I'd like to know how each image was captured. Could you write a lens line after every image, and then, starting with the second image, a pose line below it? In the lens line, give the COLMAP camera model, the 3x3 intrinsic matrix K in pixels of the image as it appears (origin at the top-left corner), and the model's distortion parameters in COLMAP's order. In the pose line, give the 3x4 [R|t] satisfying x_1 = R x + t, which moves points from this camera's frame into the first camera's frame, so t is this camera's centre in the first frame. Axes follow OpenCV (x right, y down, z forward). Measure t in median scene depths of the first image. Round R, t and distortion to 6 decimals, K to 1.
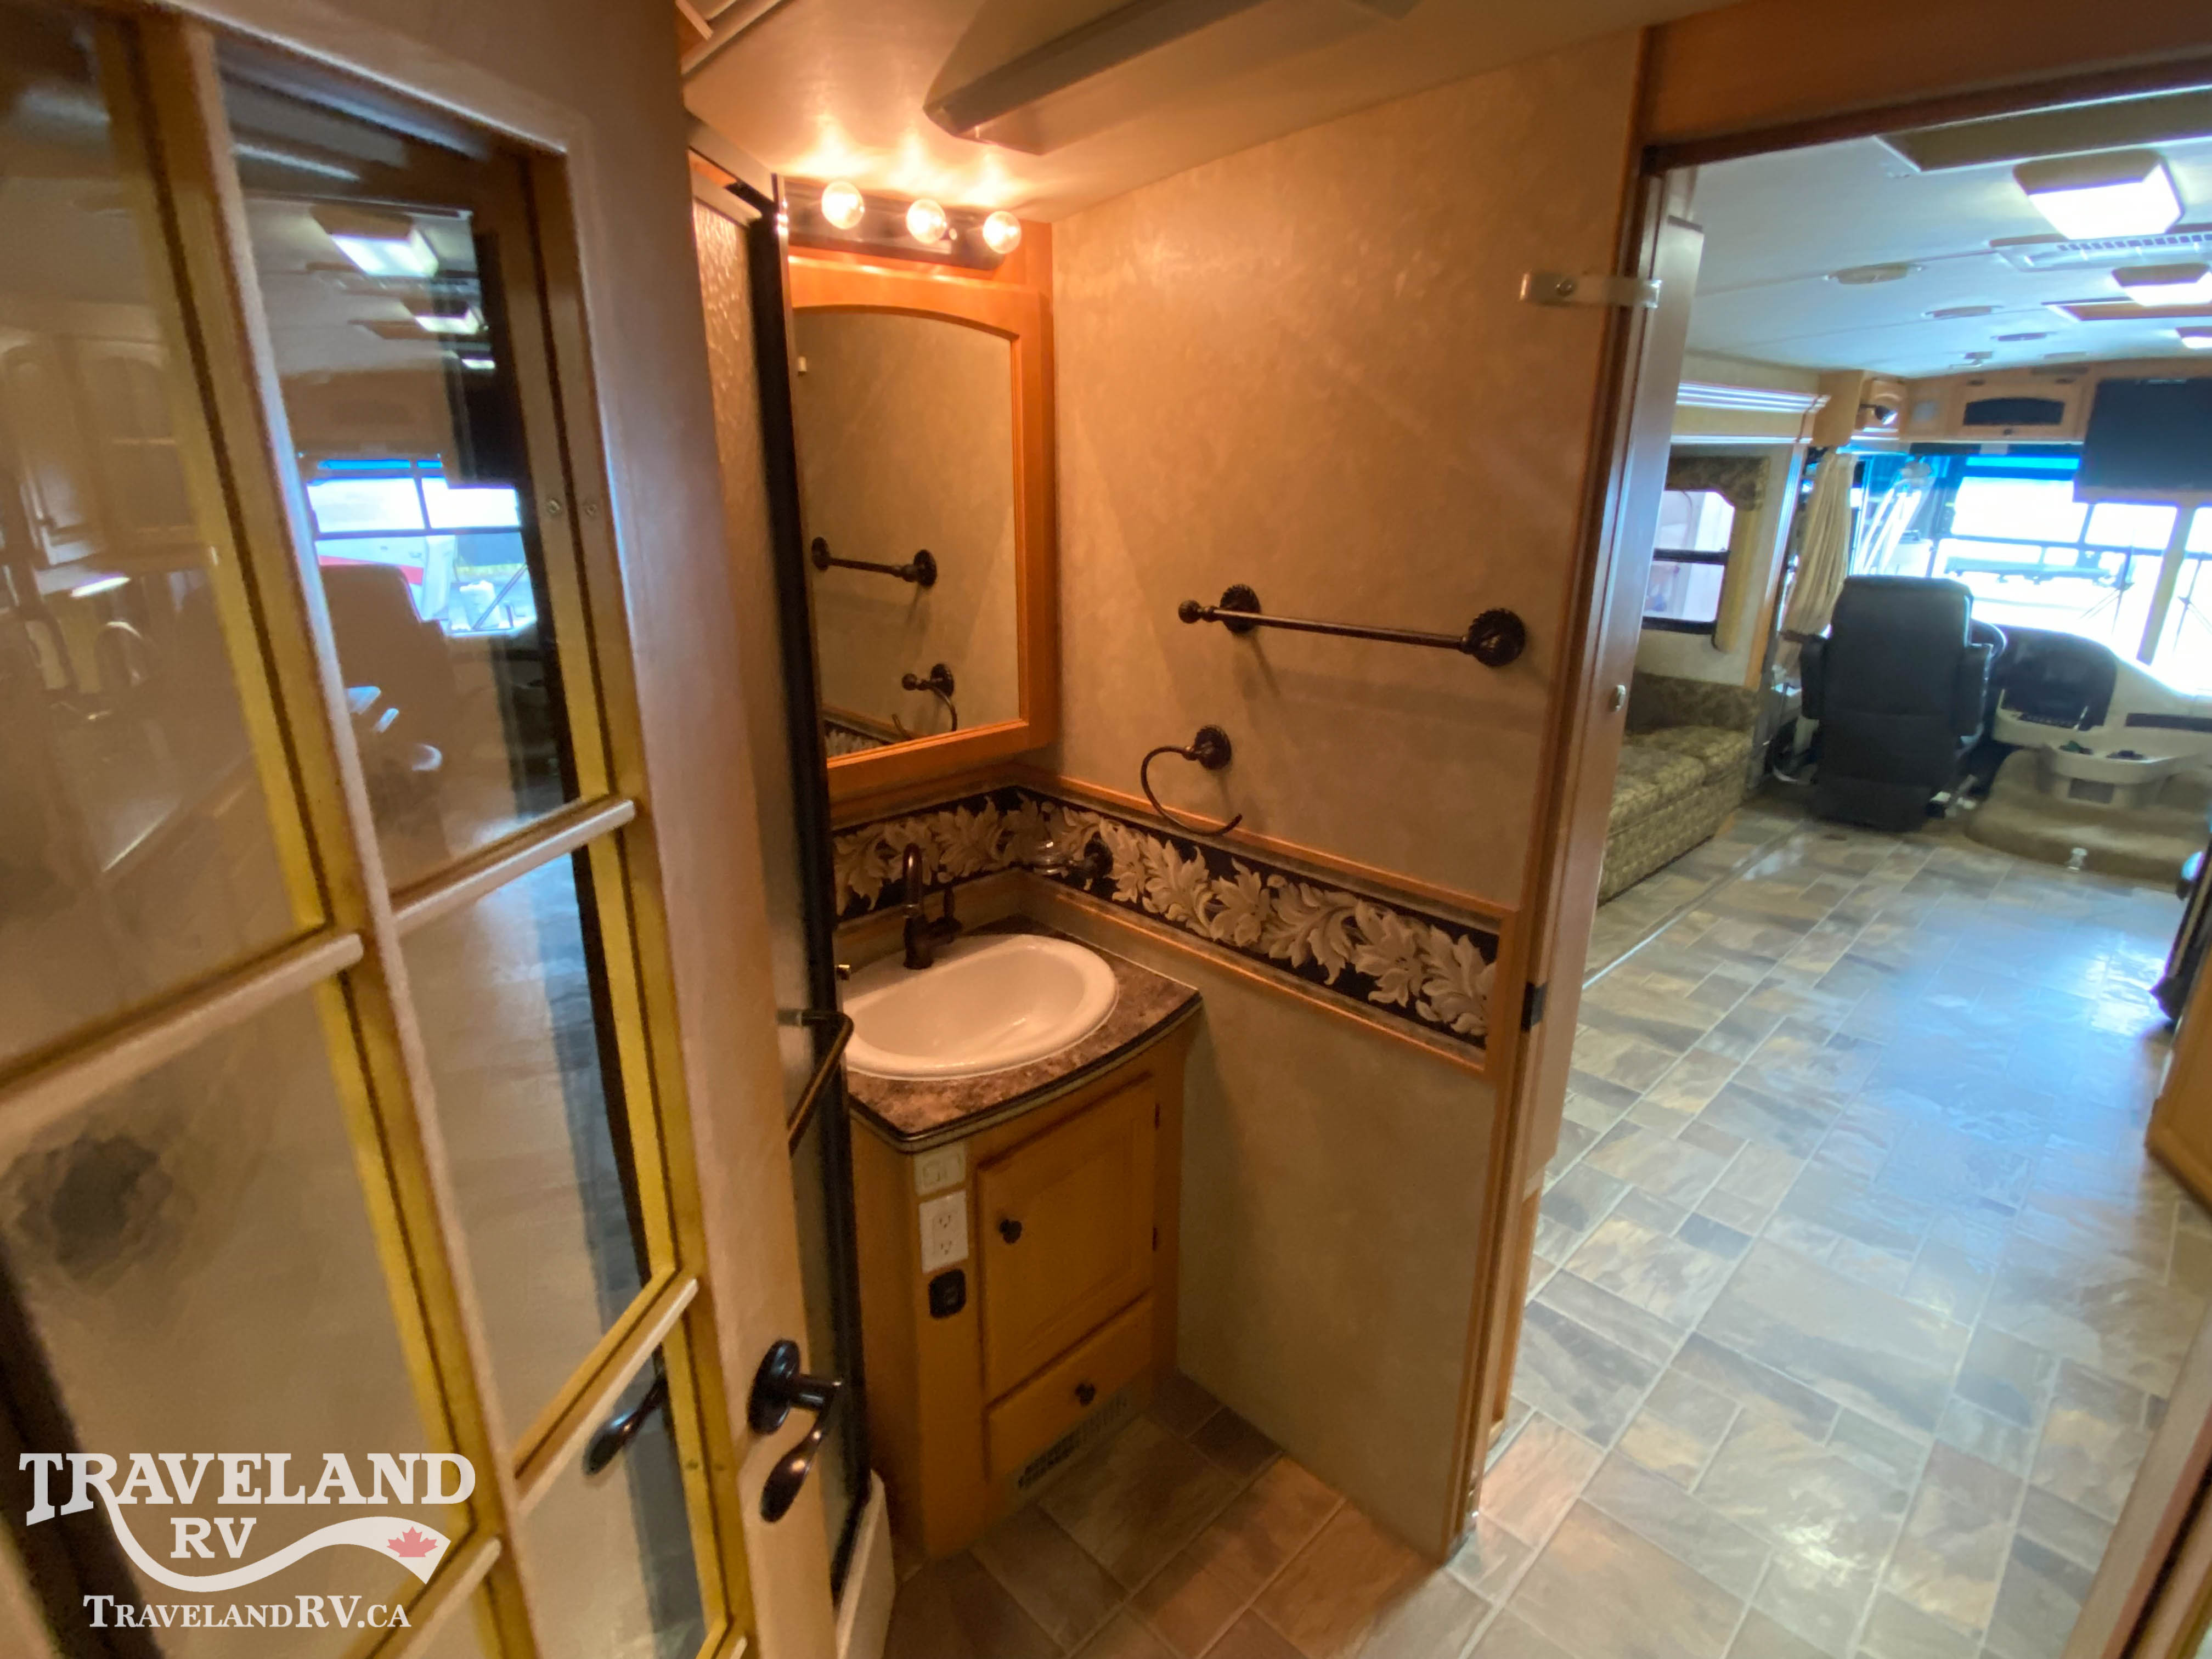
lens RADIAL K [[1114.3, 0, 1086.6], [0, 1114.3, 829.4], [0, 0, 1]] dist [0.005882, -0.013538]
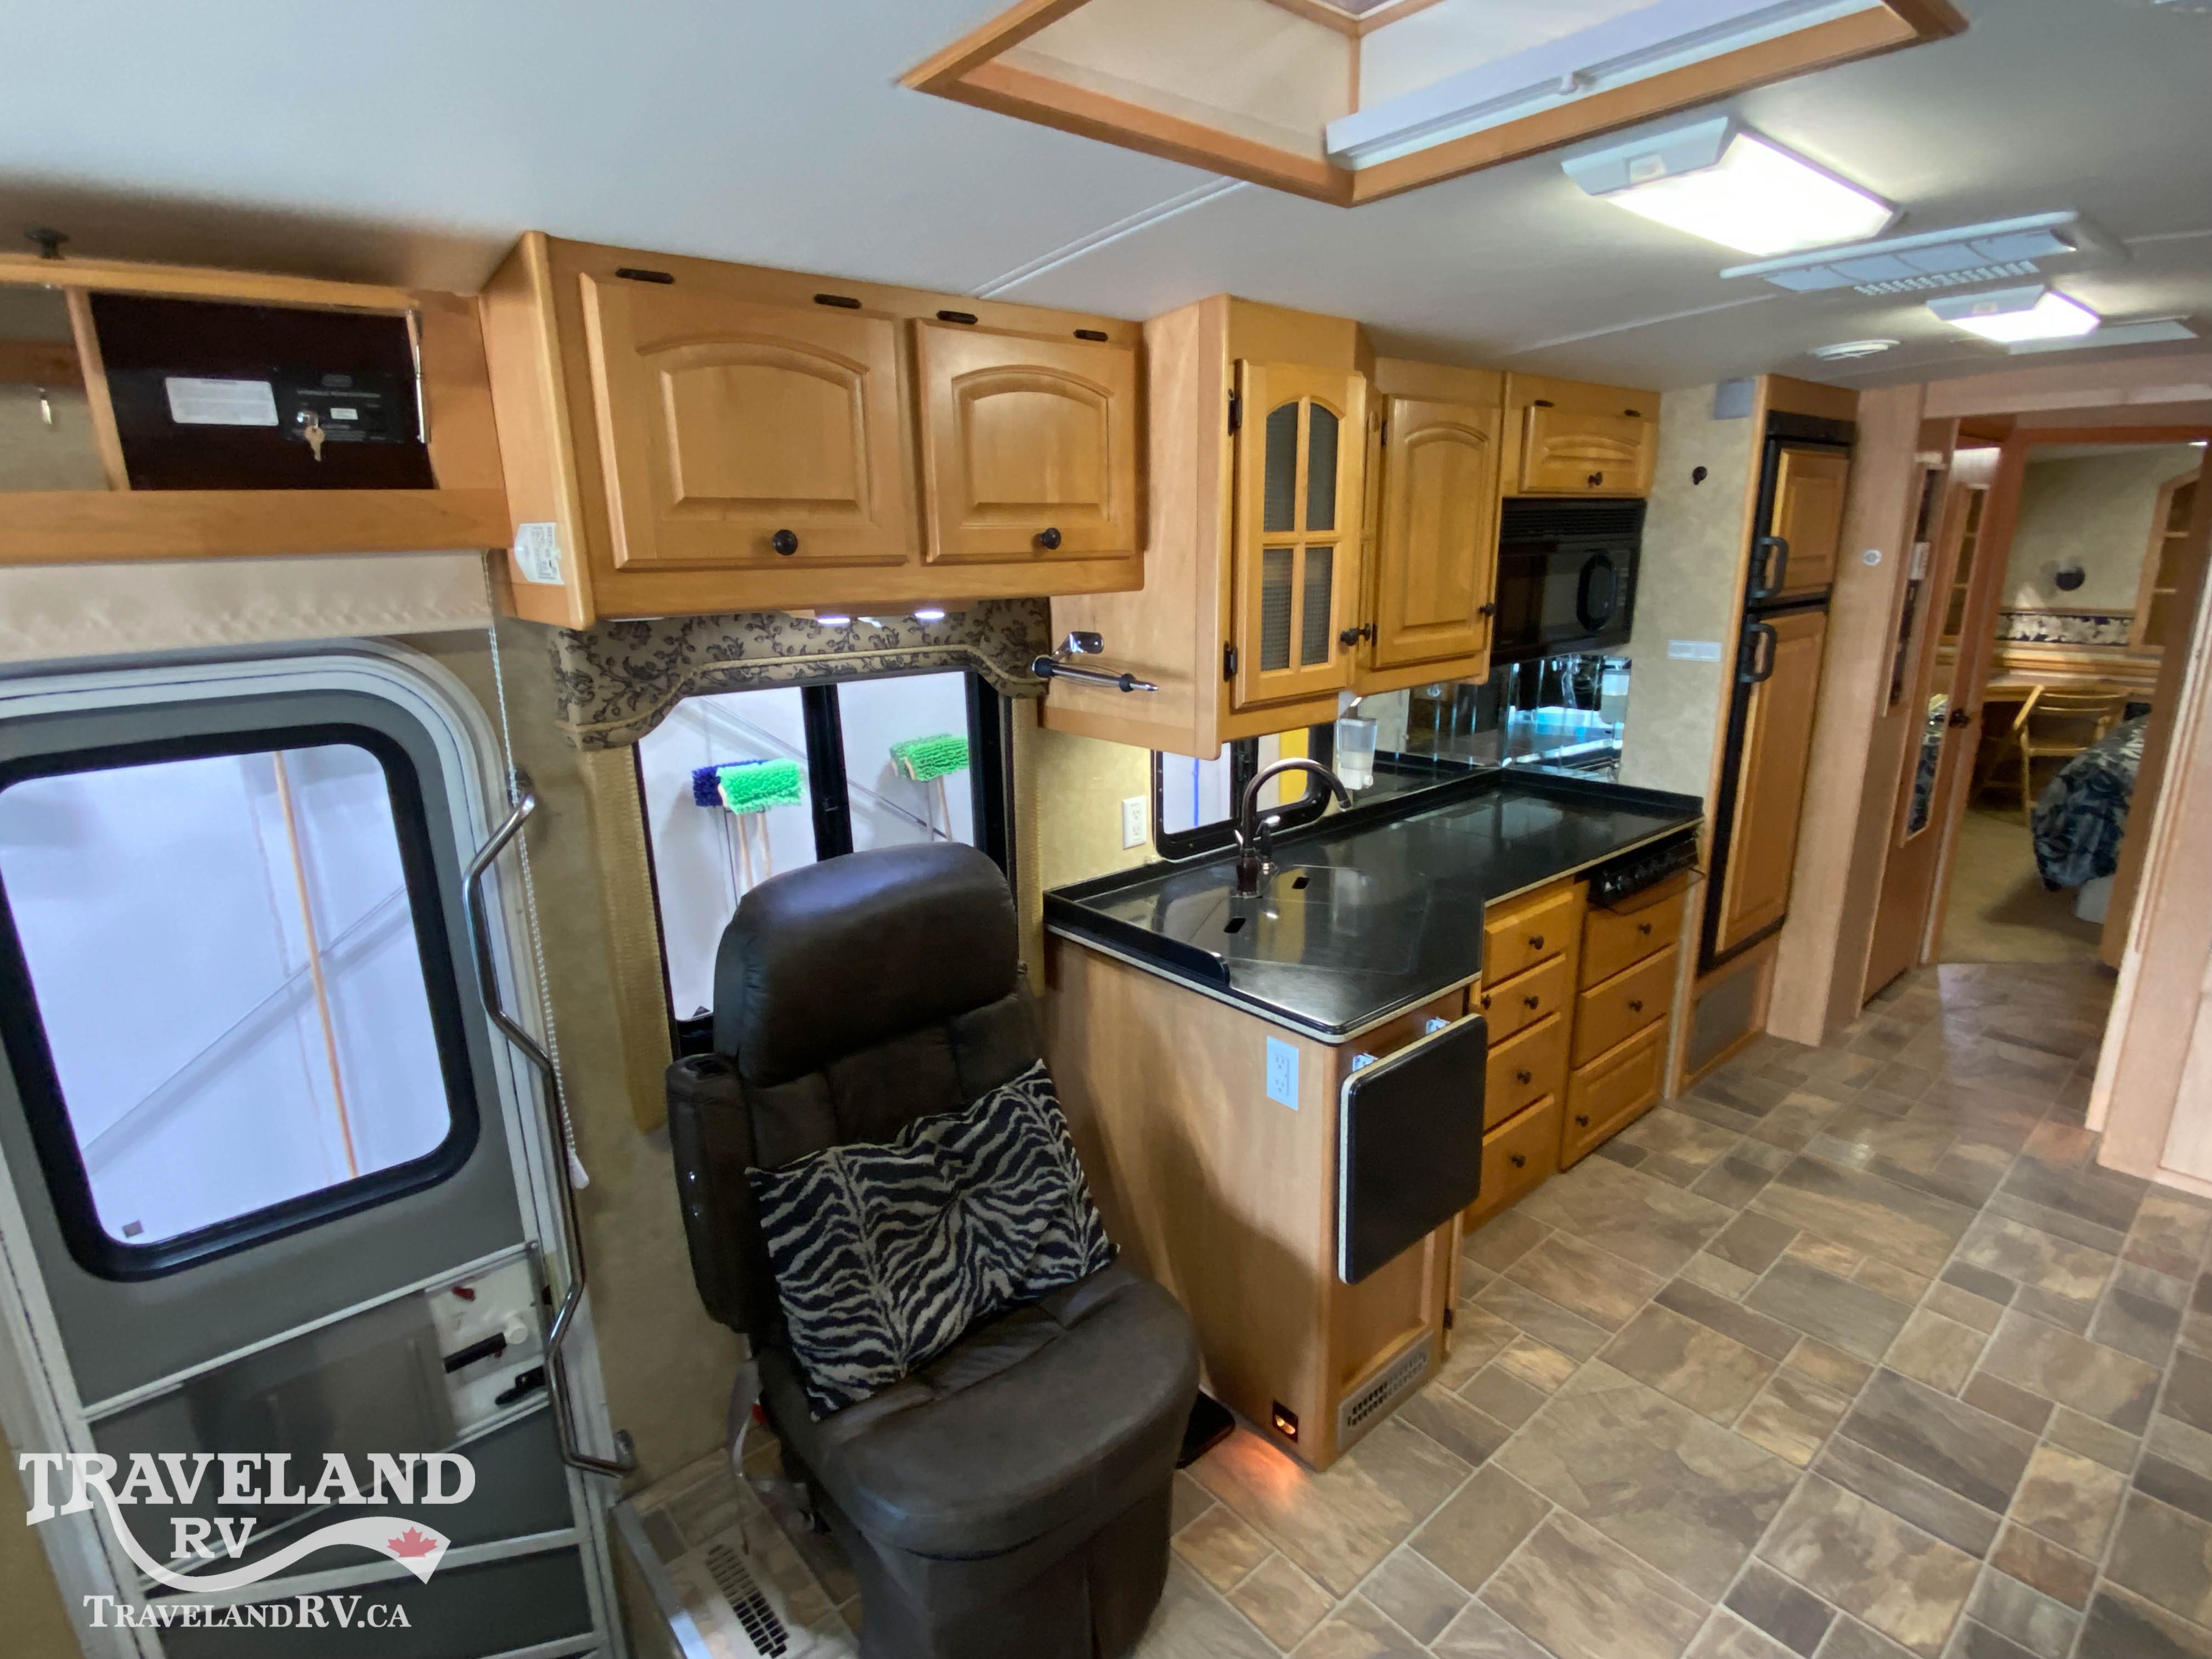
lens RADIAL K [[1079.4, 0, 1099.0], [0, 1079.4, 829.2], [0, 0, 1]] dist [0.051408, -0.044228]
pose [[-0.997456, 0.010270, 0.070539, 0.666140], [0.047384, 0.834808, 0.548499, -0.290487], [-0.053253, 0.550446, -0.833171, 0.851473]]
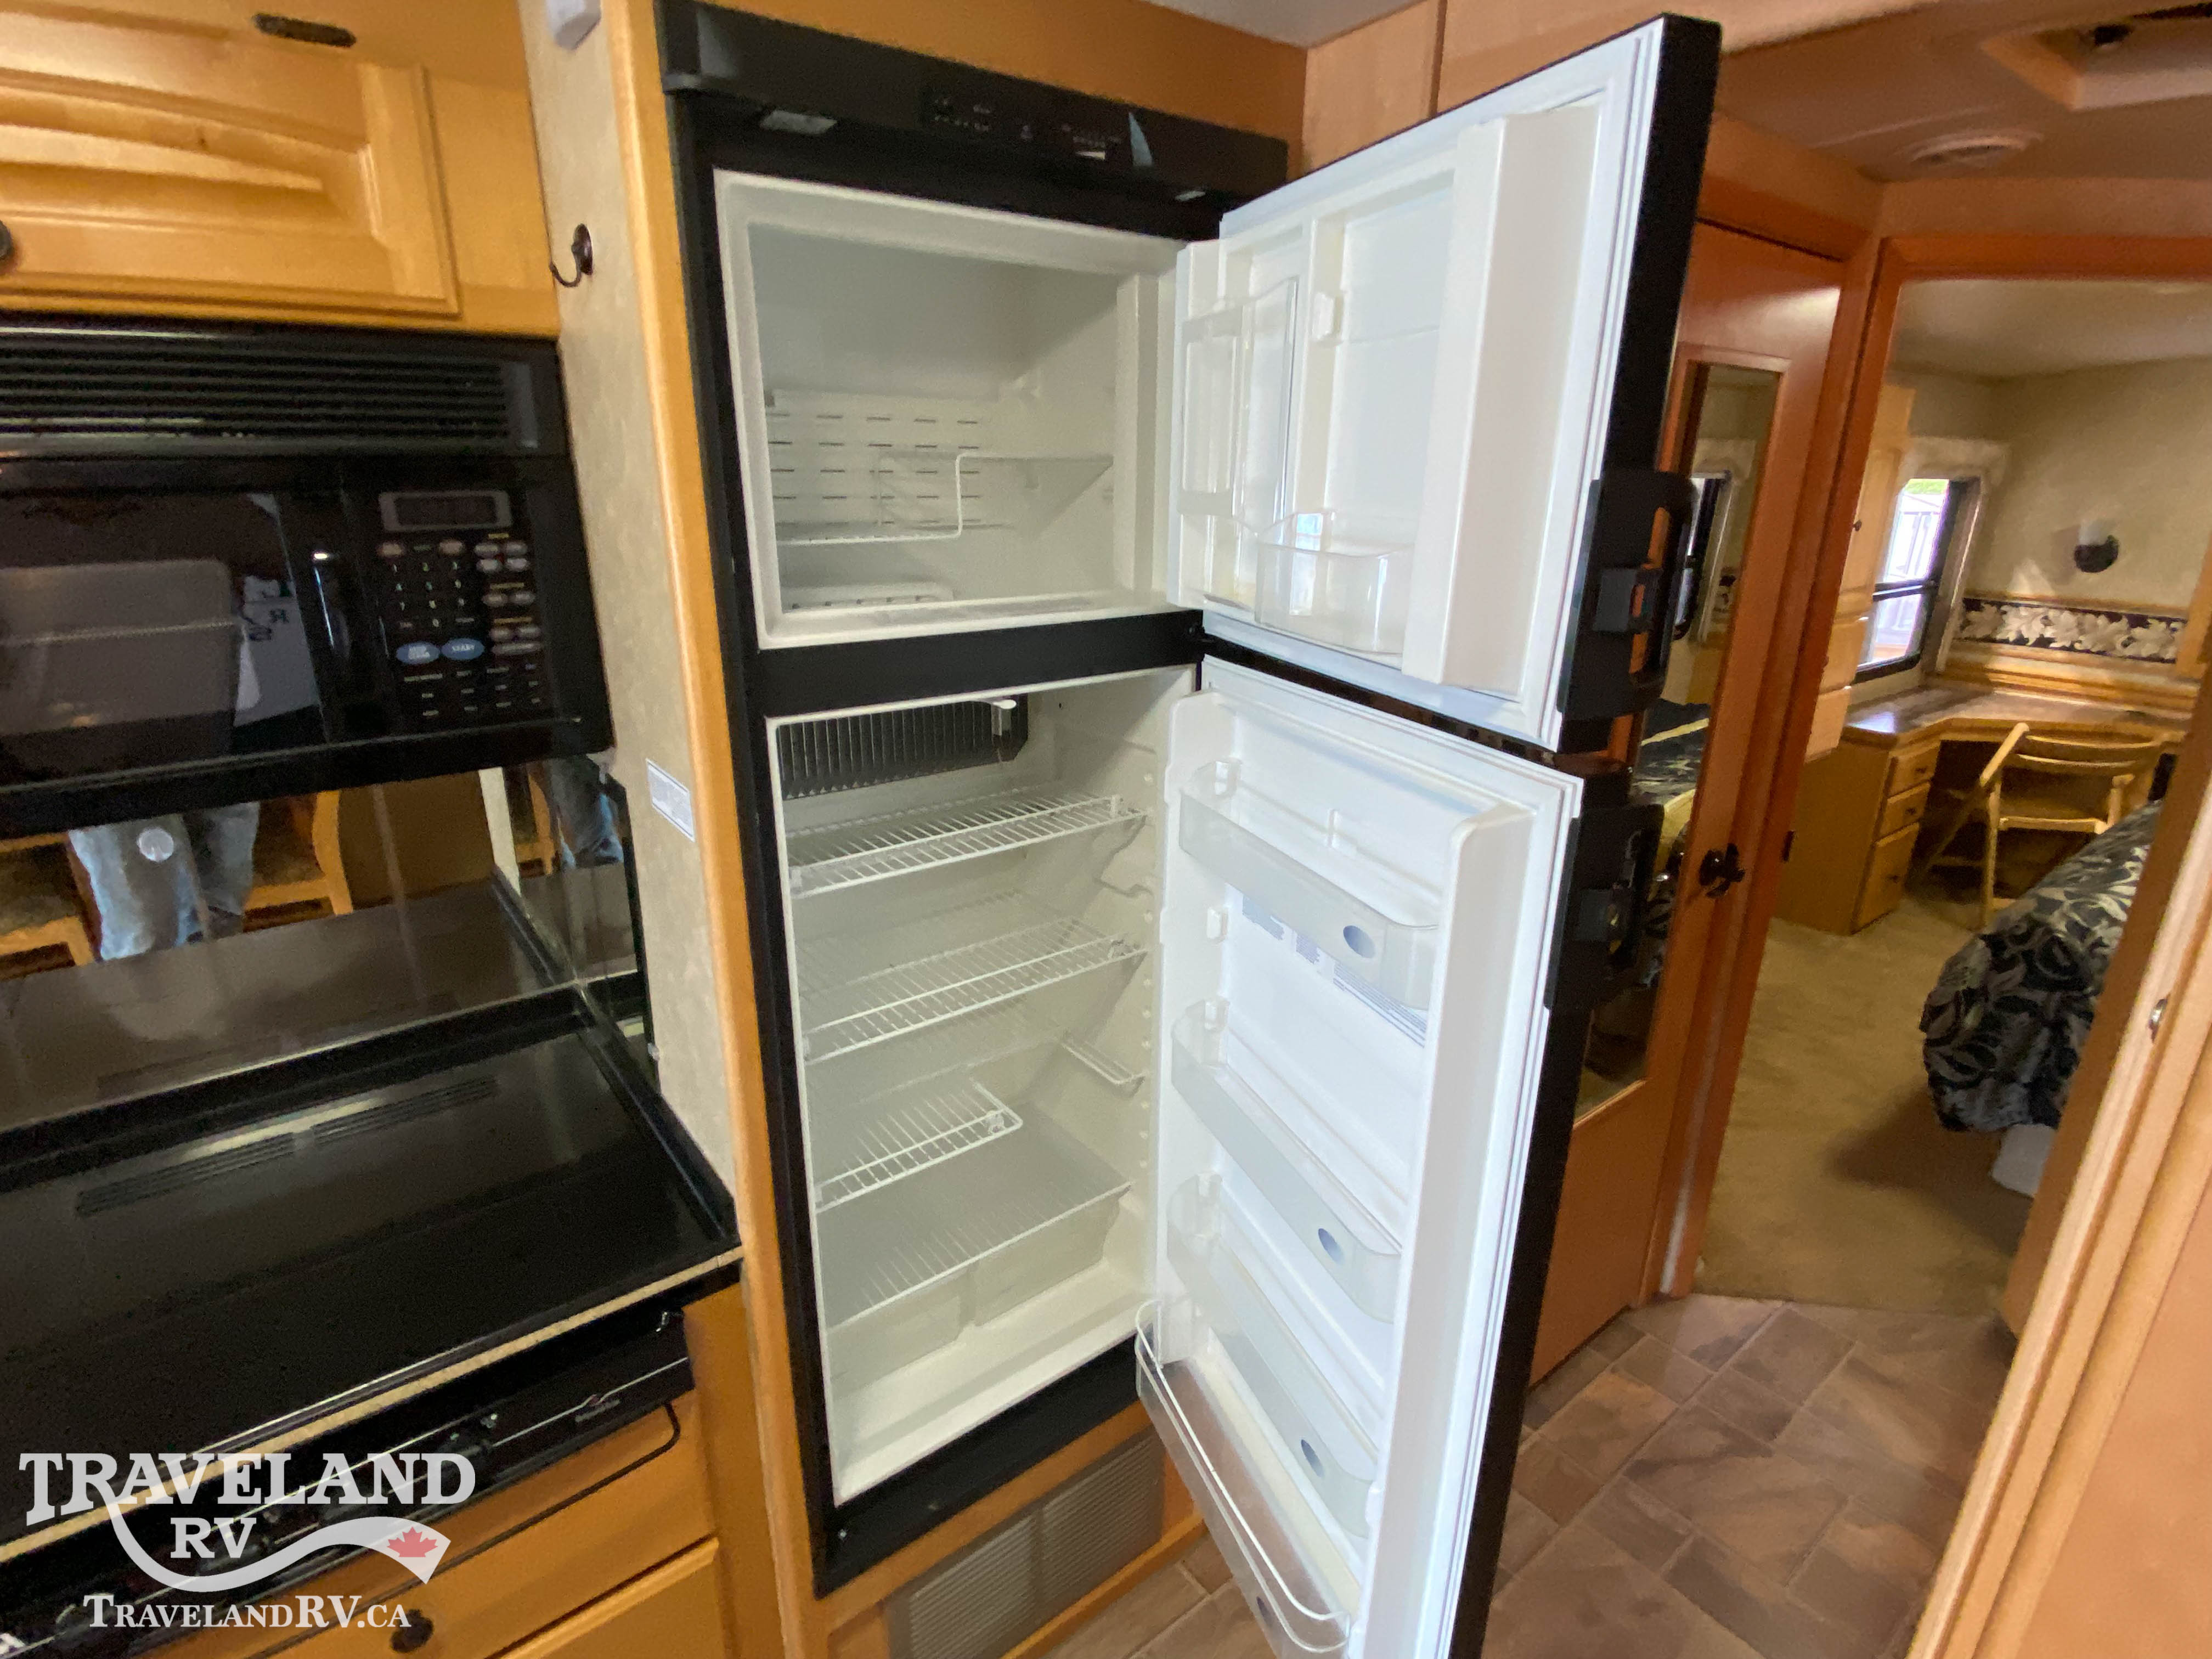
lens RADIAL K [[1114.3, 0, 1086.6], [0, 1114.3, 829.4], [0, 0, 1]] dist [0.005882, -0.013538]
pose [[-0.993605, -0.039547, 0.105763, 0.269303], [0.032372, 0.797569, 0.602358, -0.140980], [-0.108175, 0.601930, -0.791188, 0.424565]]
